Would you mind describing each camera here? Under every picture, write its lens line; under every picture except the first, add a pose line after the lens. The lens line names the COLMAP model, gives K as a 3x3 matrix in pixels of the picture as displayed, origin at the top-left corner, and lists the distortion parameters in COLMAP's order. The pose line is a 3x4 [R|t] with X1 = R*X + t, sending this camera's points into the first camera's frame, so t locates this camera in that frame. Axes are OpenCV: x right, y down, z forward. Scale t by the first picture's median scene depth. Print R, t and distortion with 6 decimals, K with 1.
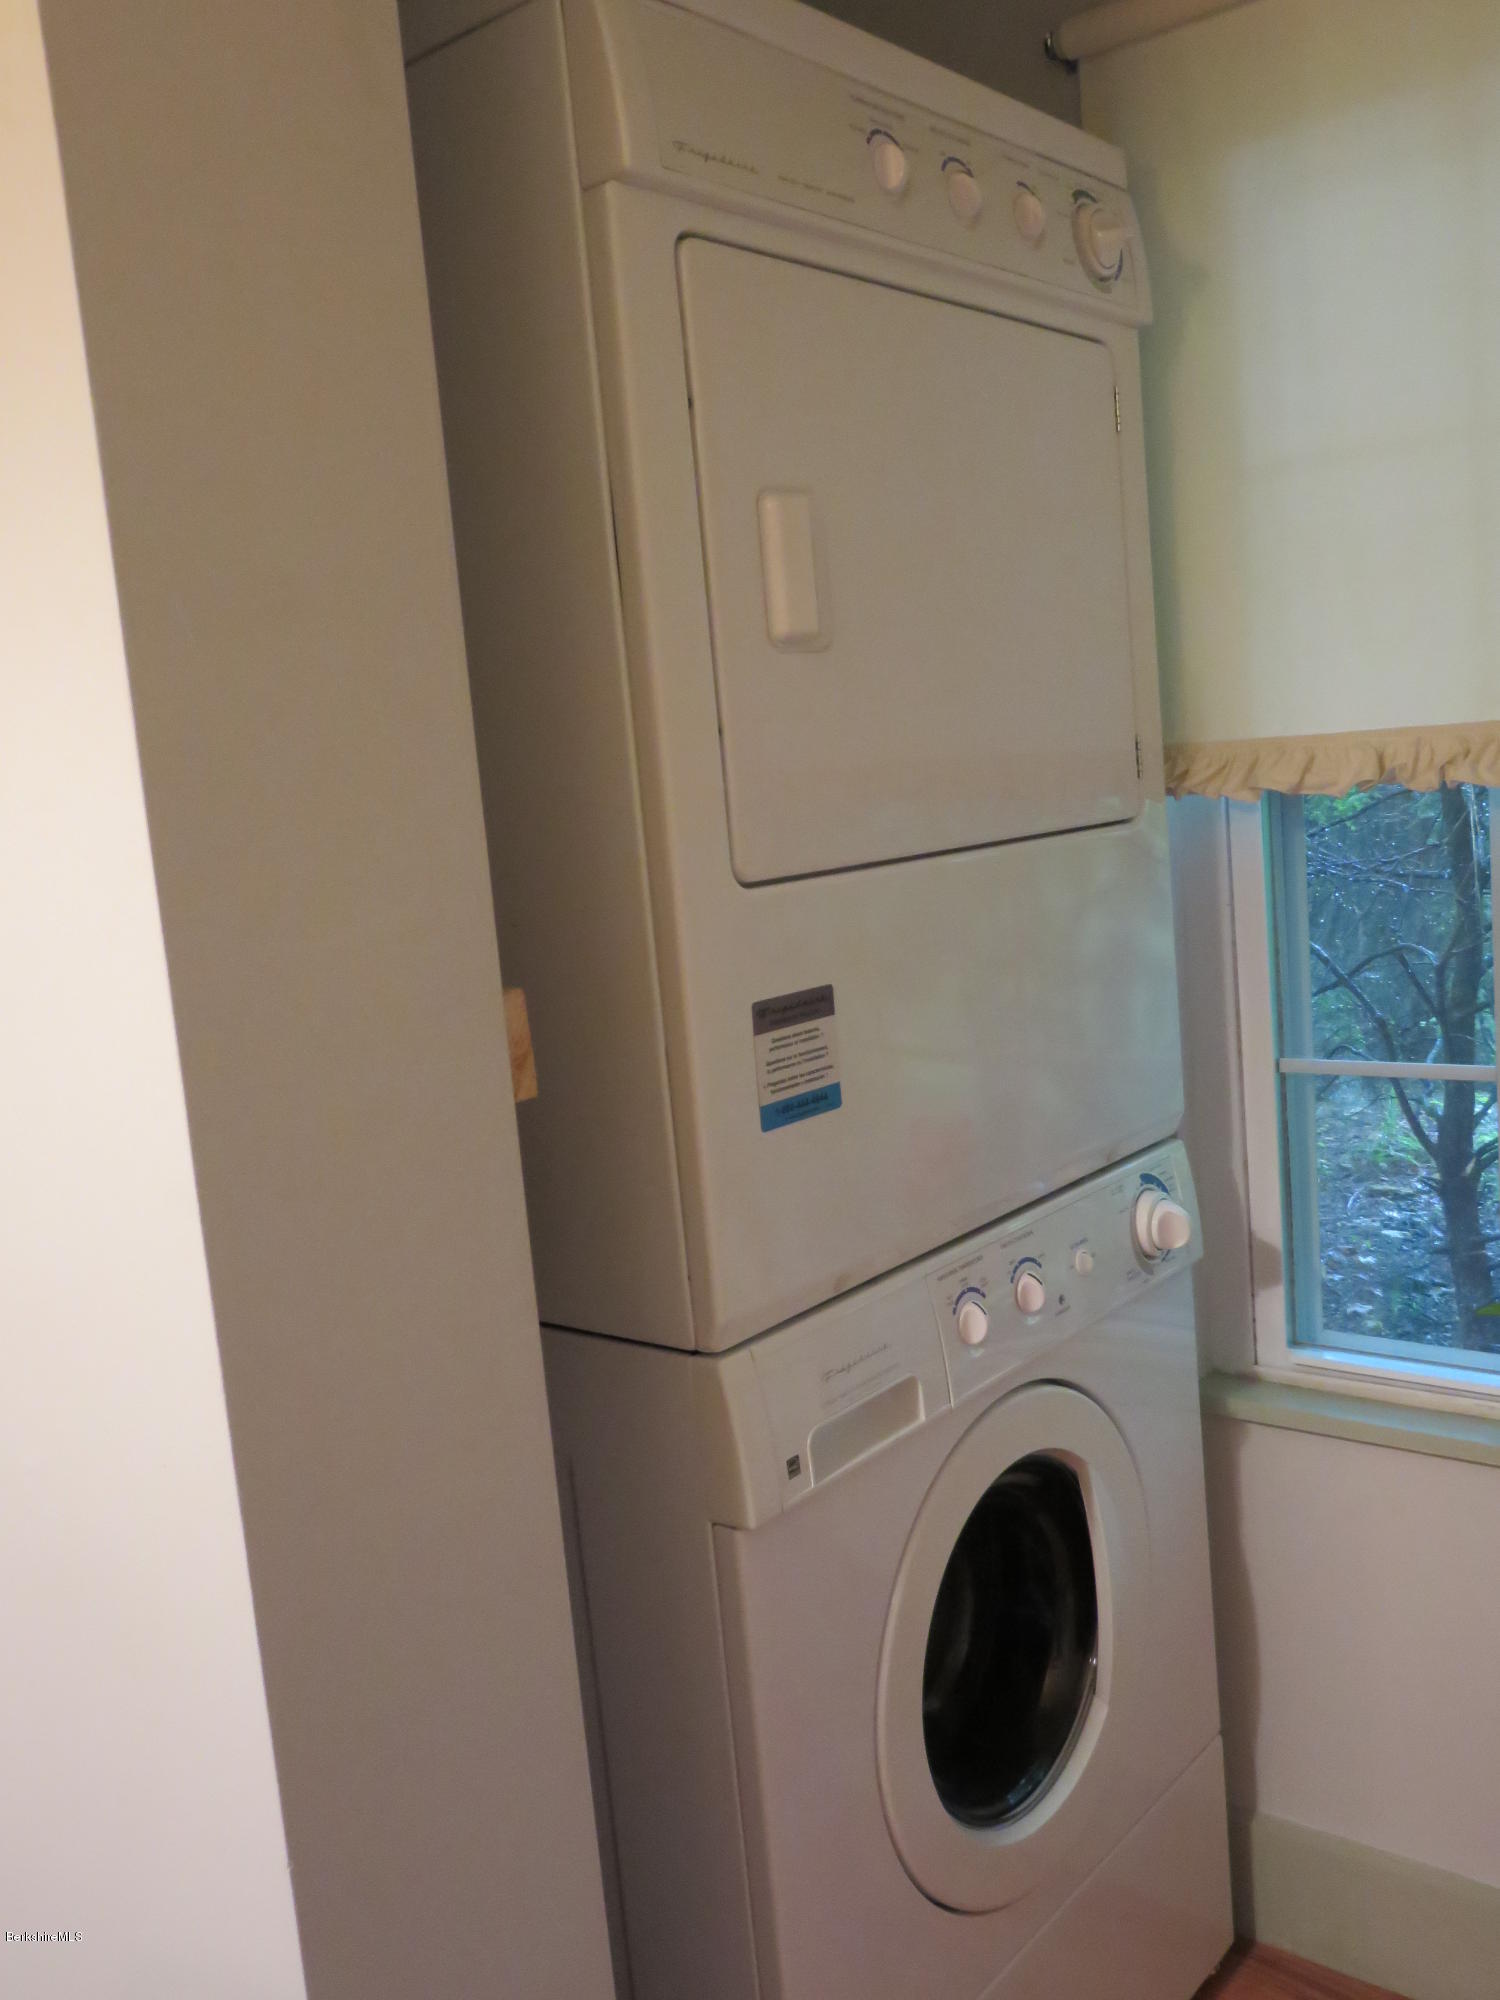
lens RADIAL K [[1724.5, 0, 750.0], [0, 1724.5, 1000.0], [0, 0, 1]] dist [-0.002674, -0.006419]
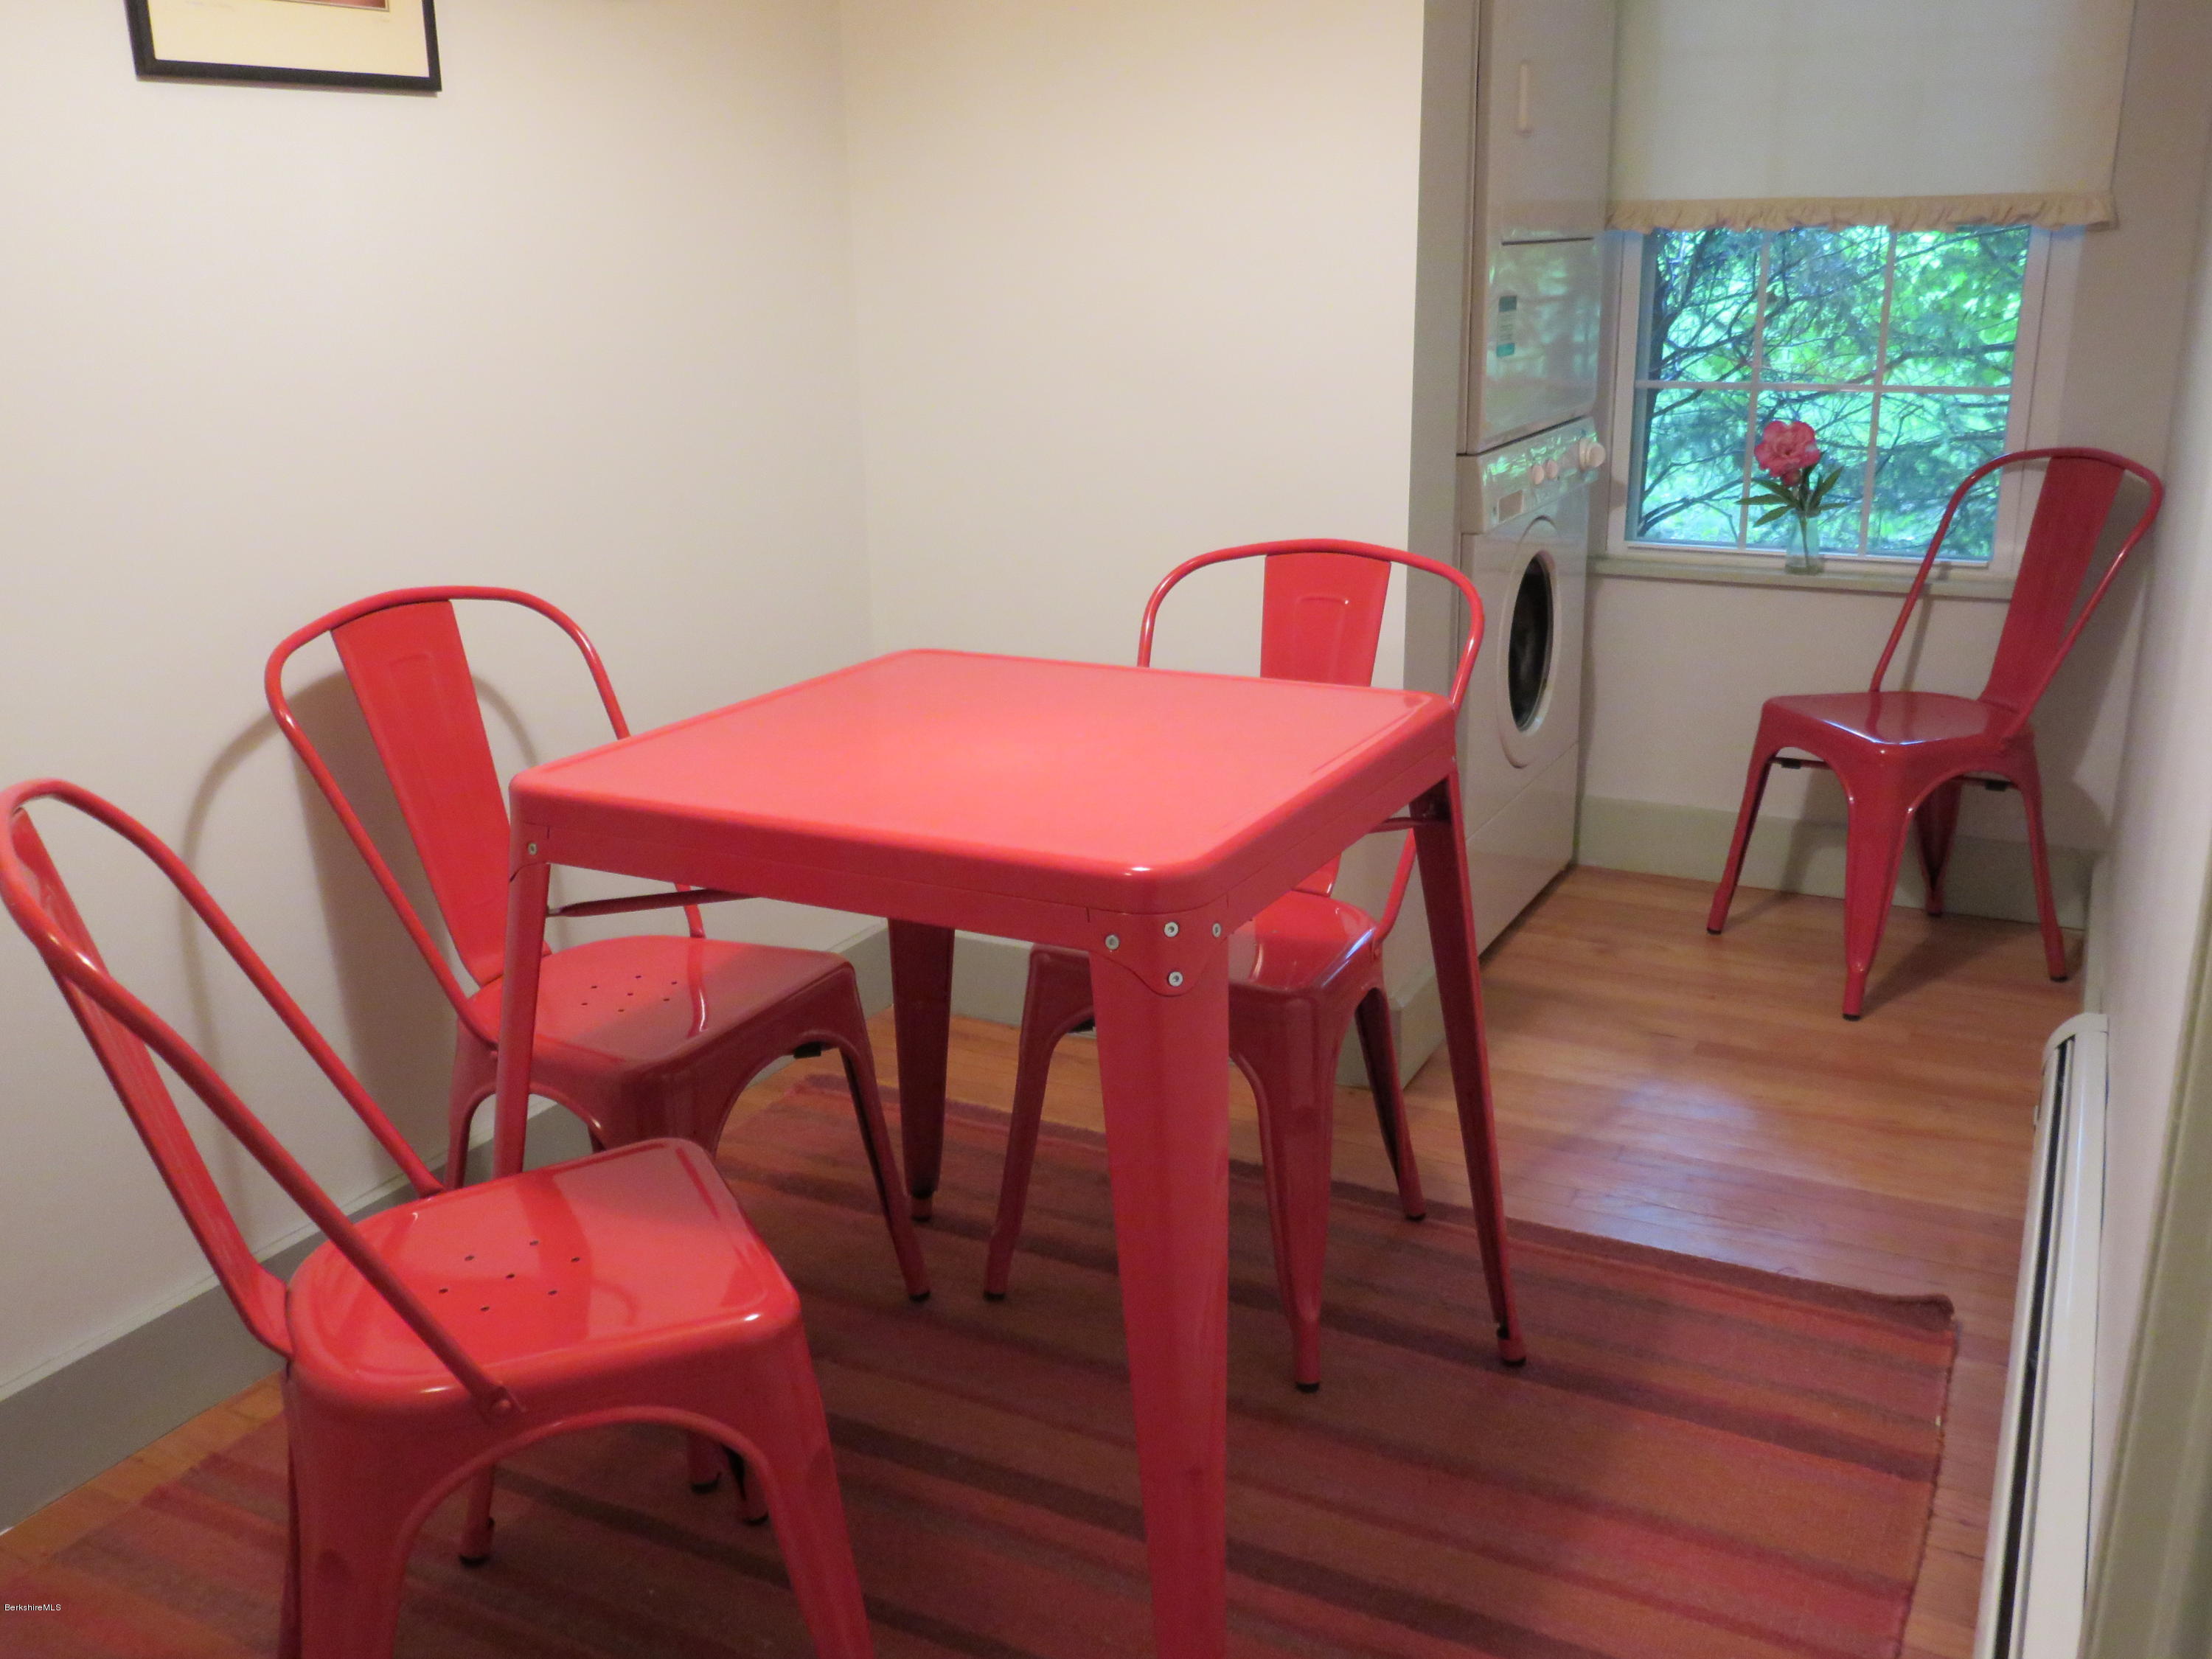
lens RADIAL K [[1907.3, 0, 1106.0], [0, 1907.3, 829.5], [0, 0, 1]] dist [-0.002674, -0.006419]
pose [[0.975844, -0.001144, 0.218465, -0.703222], [-0.032803, 0.987883, 0.151696, 0.219773], [-0.215991, -0.155198, 0.963982, -0.944663]]
